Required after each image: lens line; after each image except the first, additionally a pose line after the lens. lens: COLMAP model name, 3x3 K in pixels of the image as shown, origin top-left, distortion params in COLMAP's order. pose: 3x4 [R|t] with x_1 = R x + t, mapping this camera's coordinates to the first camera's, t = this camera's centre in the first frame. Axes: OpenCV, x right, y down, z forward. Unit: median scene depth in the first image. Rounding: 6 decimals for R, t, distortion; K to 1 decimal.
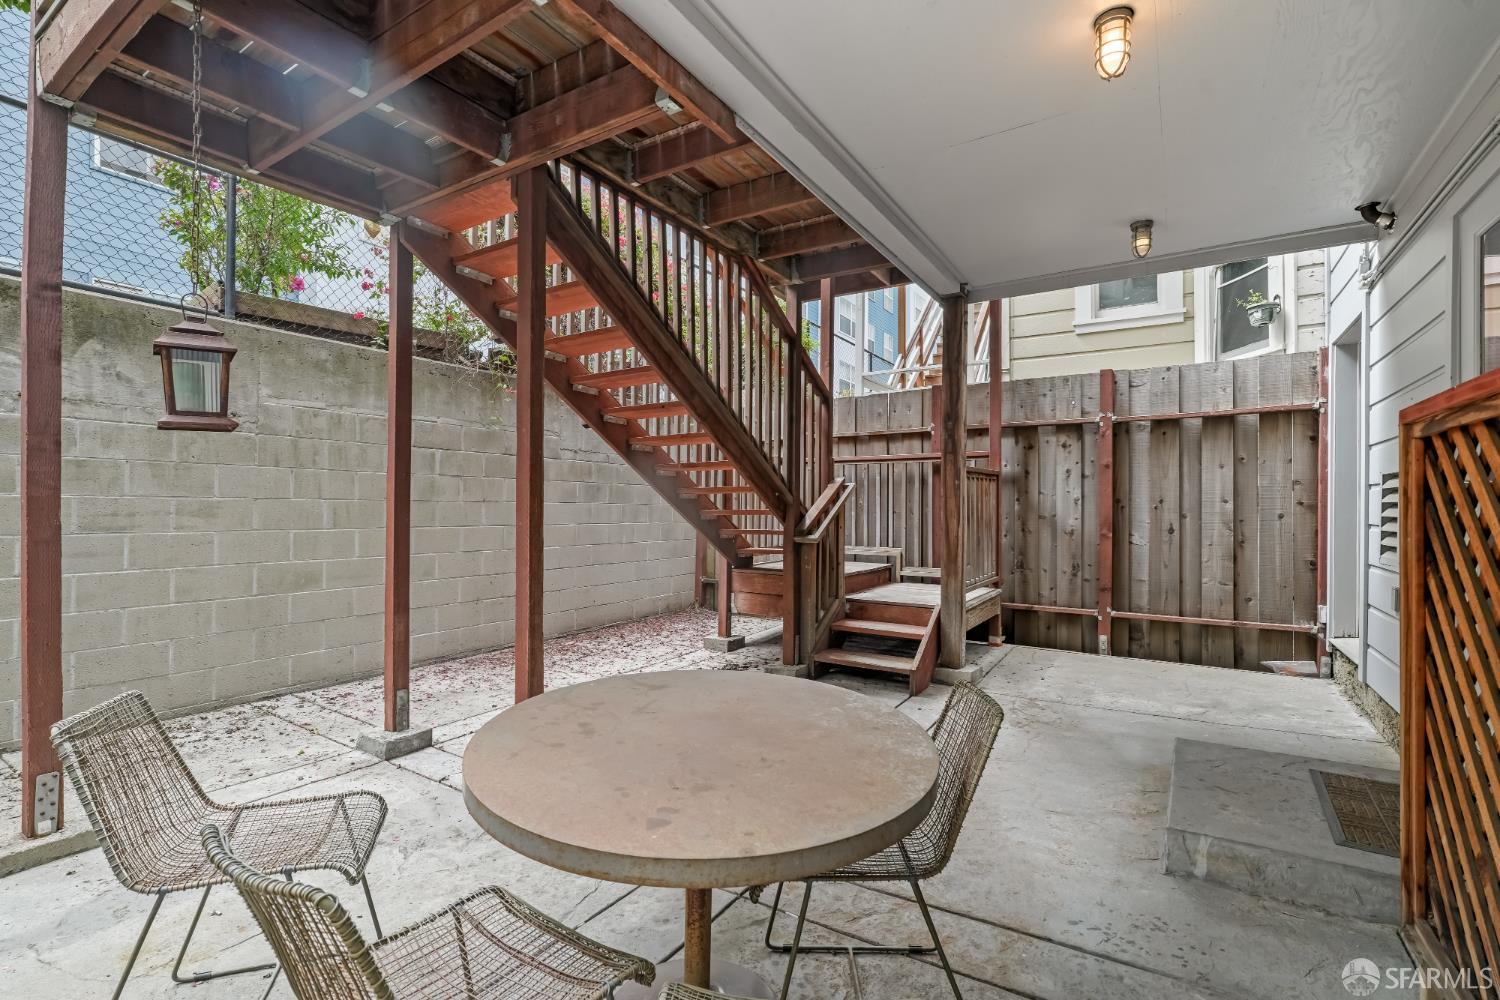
lens RADIAL K [[672.1, 0, 744.2], [0, 672.1, 498.8], [0, 0, 1]] dist [-0.007669, 0.000108]
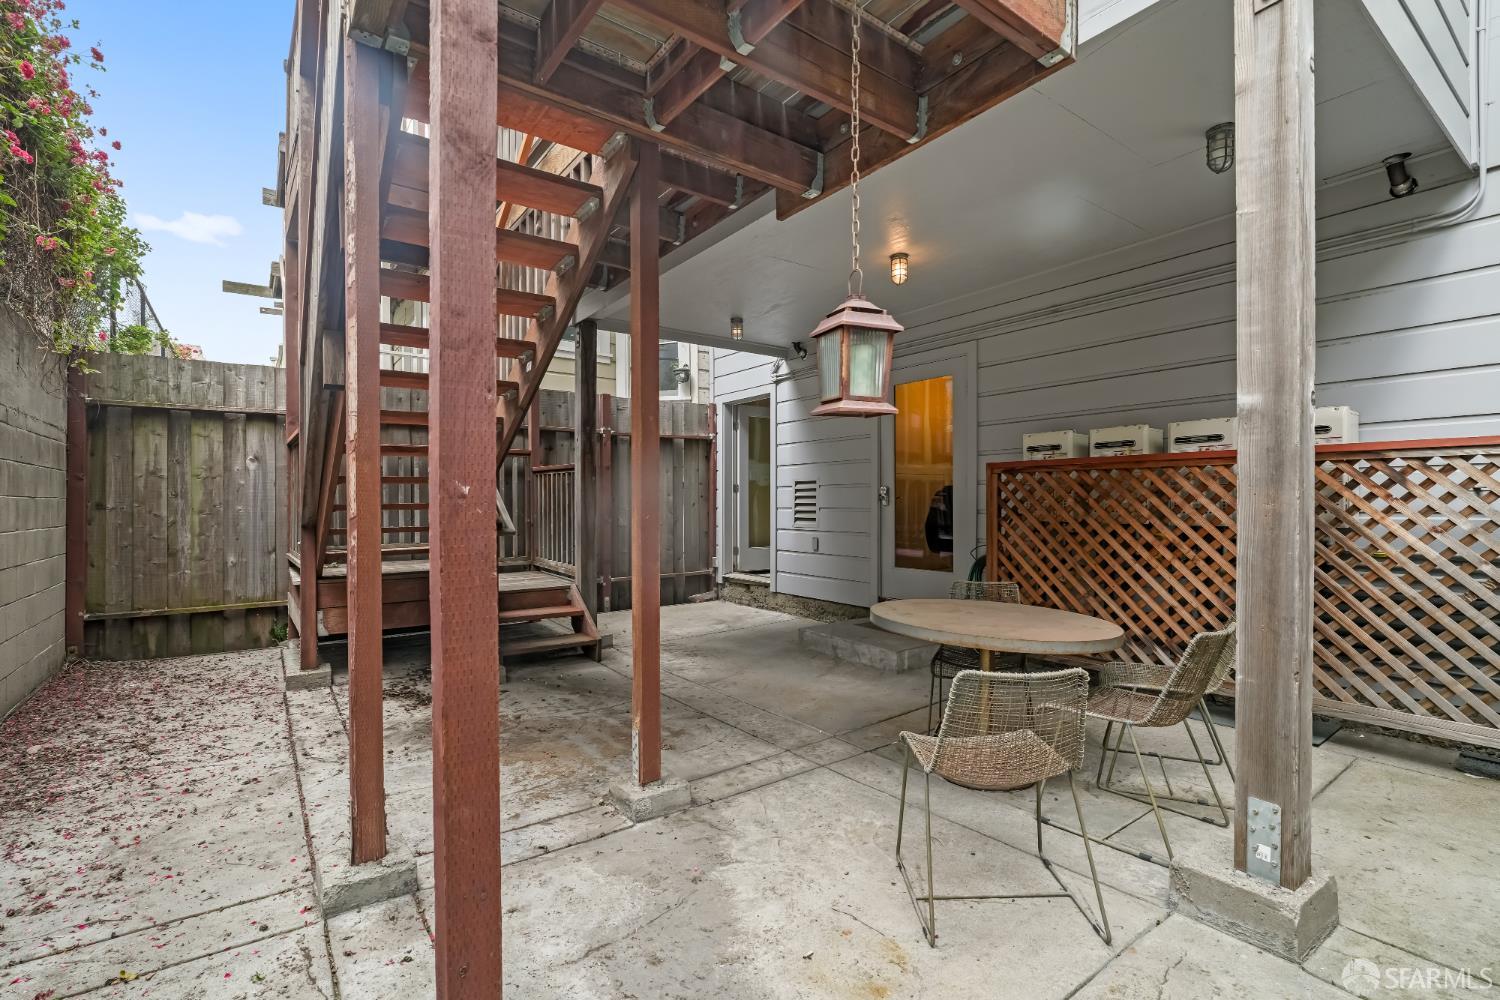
lens RADIAL K [[672.1, 0, 744.2], [0, 672.1, 498.8], [0, 0, 1]] dist [-0.007669, 0.000108]
pose [[0.358458, -0.001338, 0.933545, -0.667306], [-0.008634, 0.999951, 0.004749, 0.003913], [-0.933506, -0.009763, 0.358429, 0.311936]]
